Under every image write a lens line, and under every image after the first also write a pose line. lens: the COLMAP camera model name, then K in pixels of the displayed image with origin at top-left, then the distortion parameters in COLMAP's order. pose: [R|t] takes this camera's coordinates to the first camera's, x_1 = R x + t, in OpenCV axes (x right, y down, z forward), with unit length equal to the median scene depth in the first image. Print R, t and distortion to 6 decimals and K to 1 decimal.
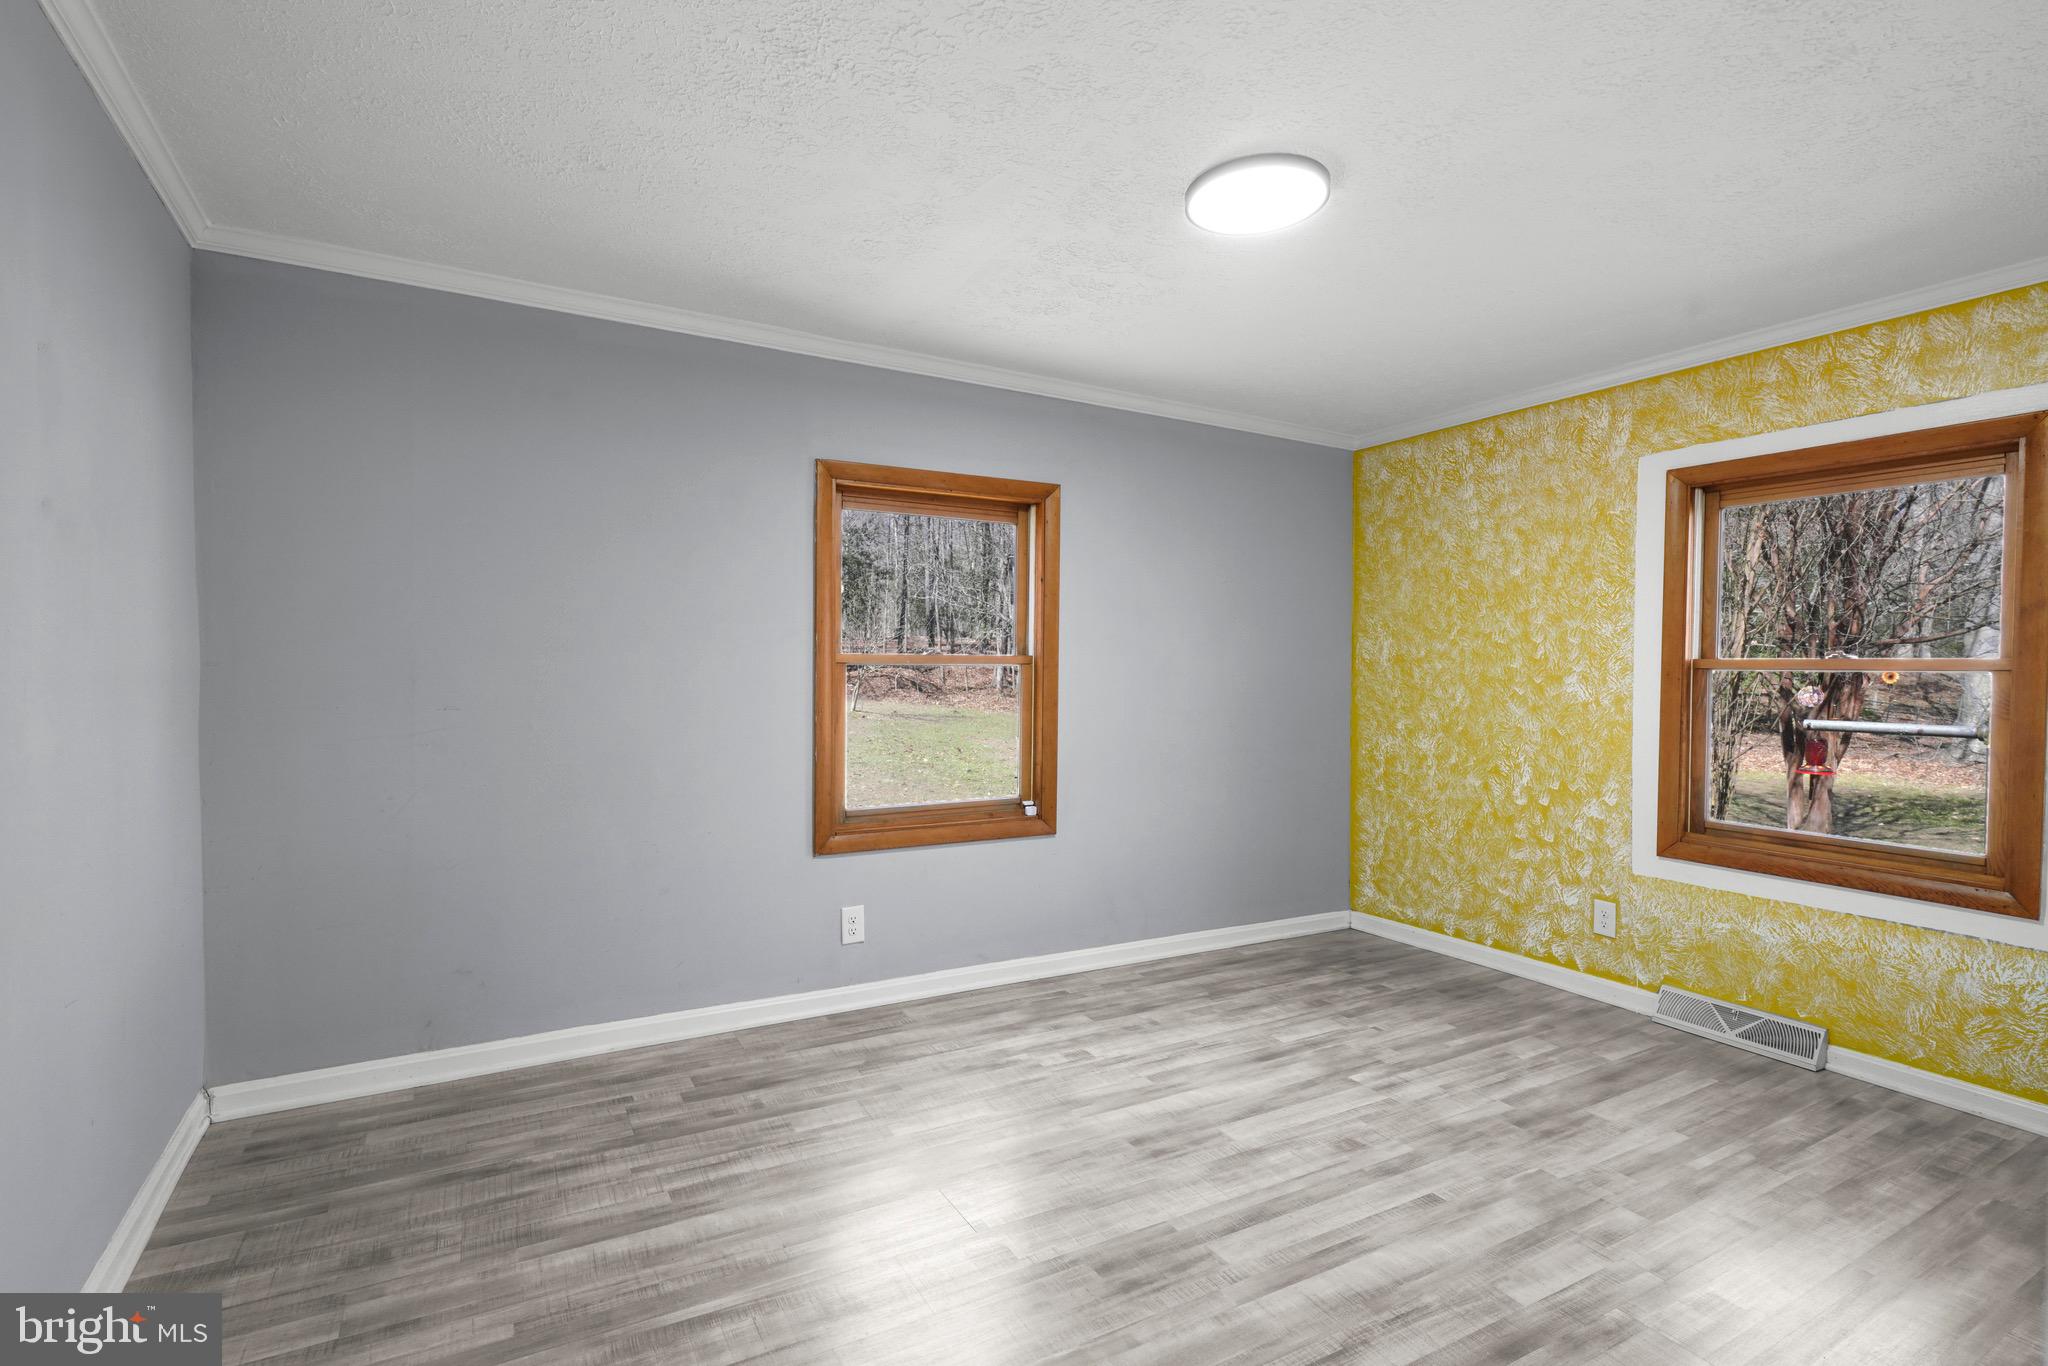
lens RADIAL K [[984.6, 0, 1023.7], [0, 984.6, 675.1], [0, 0, 1]] dist [-0.001511, -0.000348]
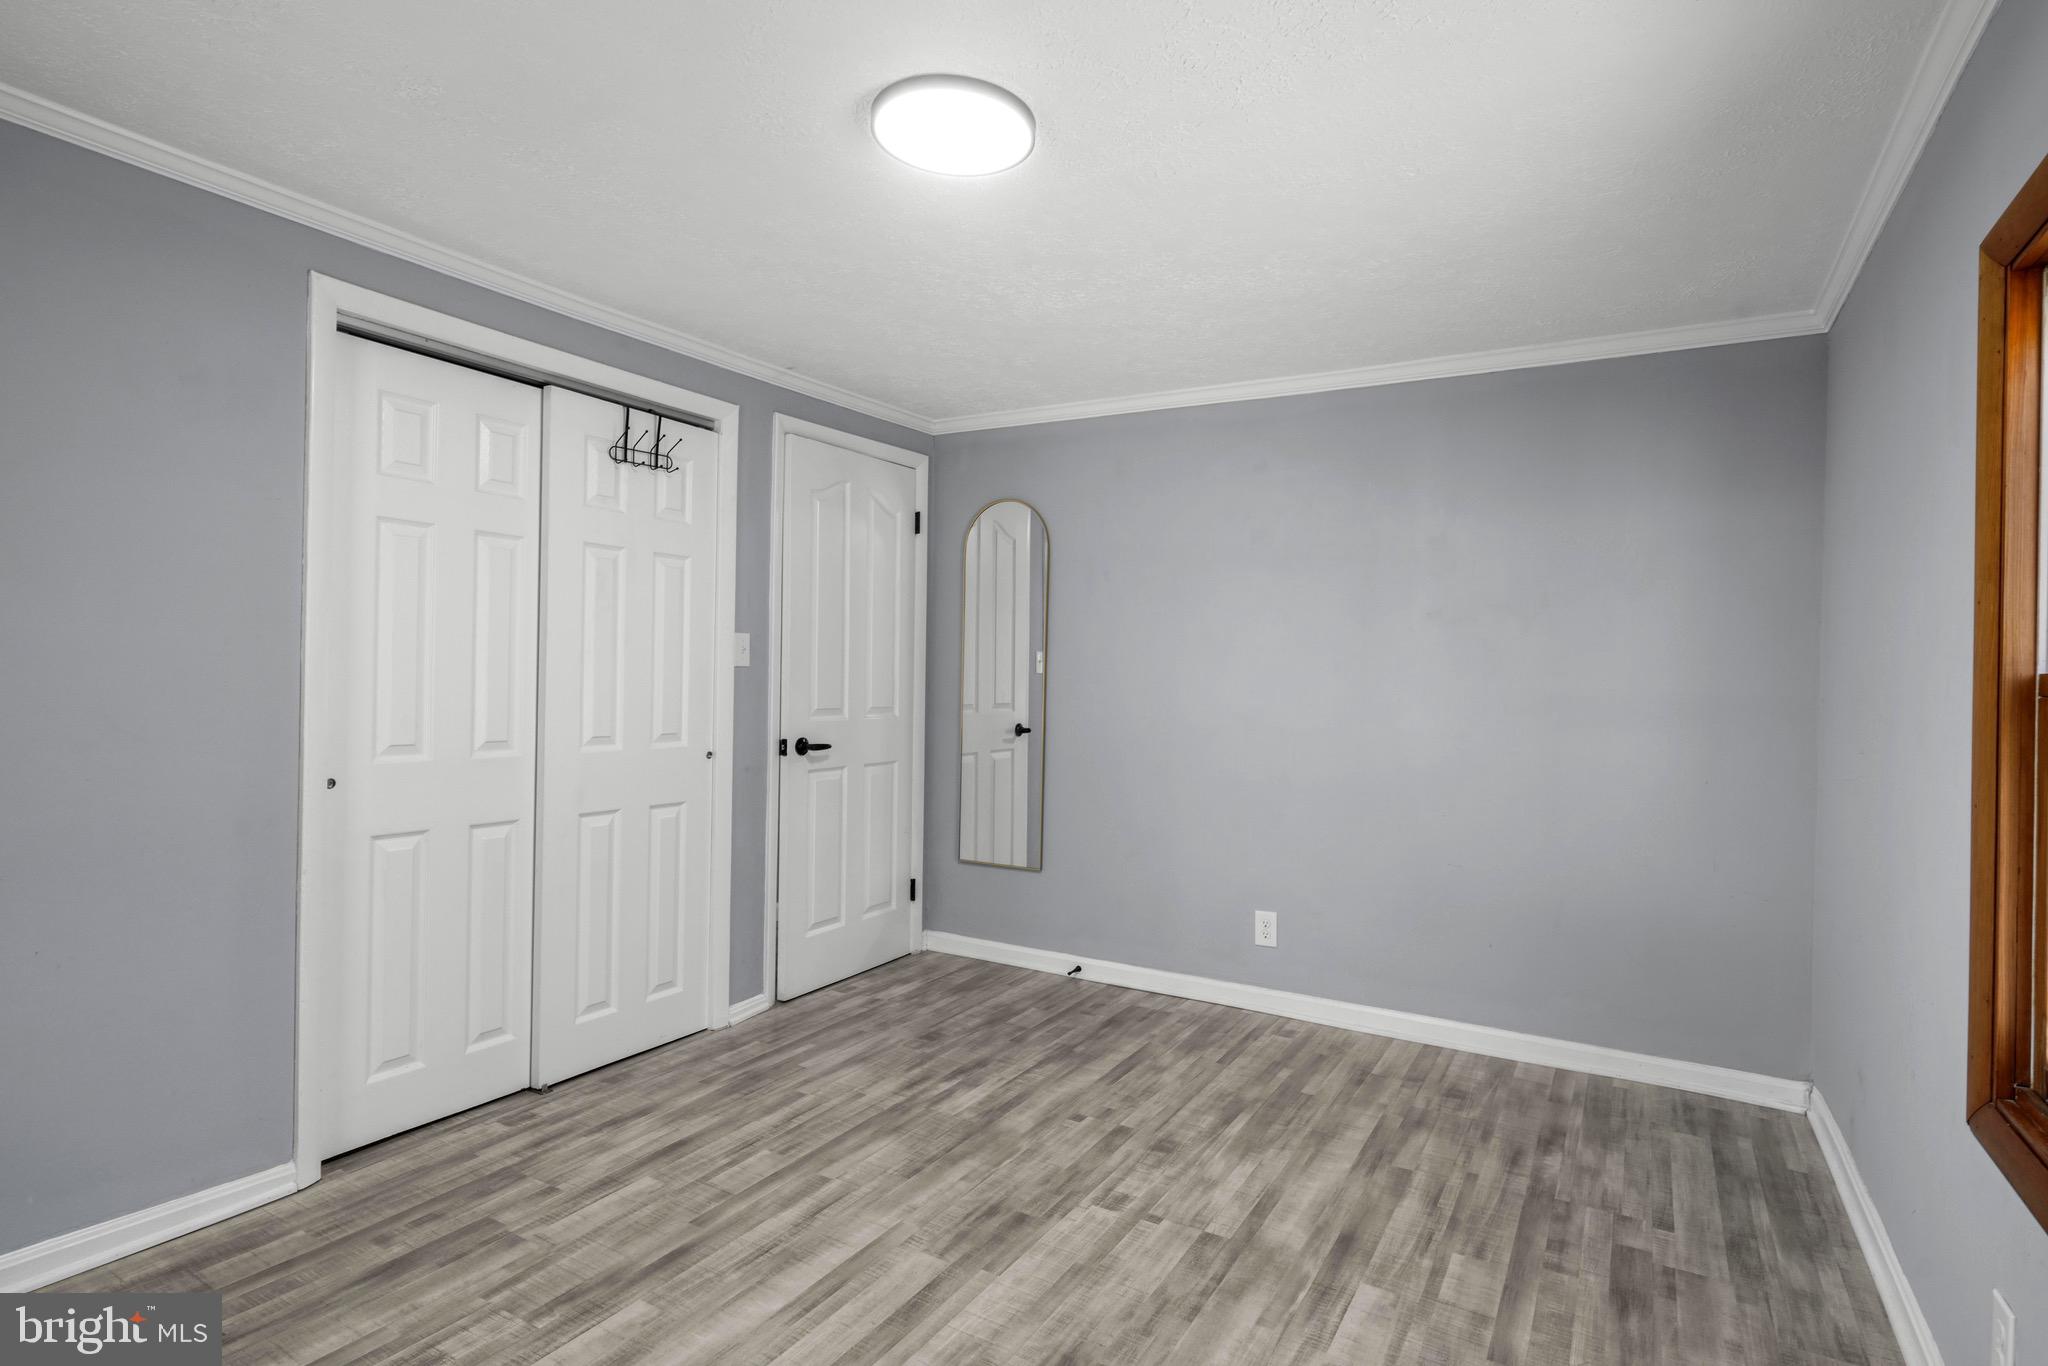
lens RADIAL K [[984.6, 0, 1022.9], [0, 984.6, 681.0], [0, 0, 1]] dist [-0.001511, -0.000348]
pose [[-0.868340, -0.025034, -0.495337, 0.491785], [-0.031933, 0.999475, 0.005467, -0.010531], [0.494940, 0.020565, -0.868684, 1.482248]]
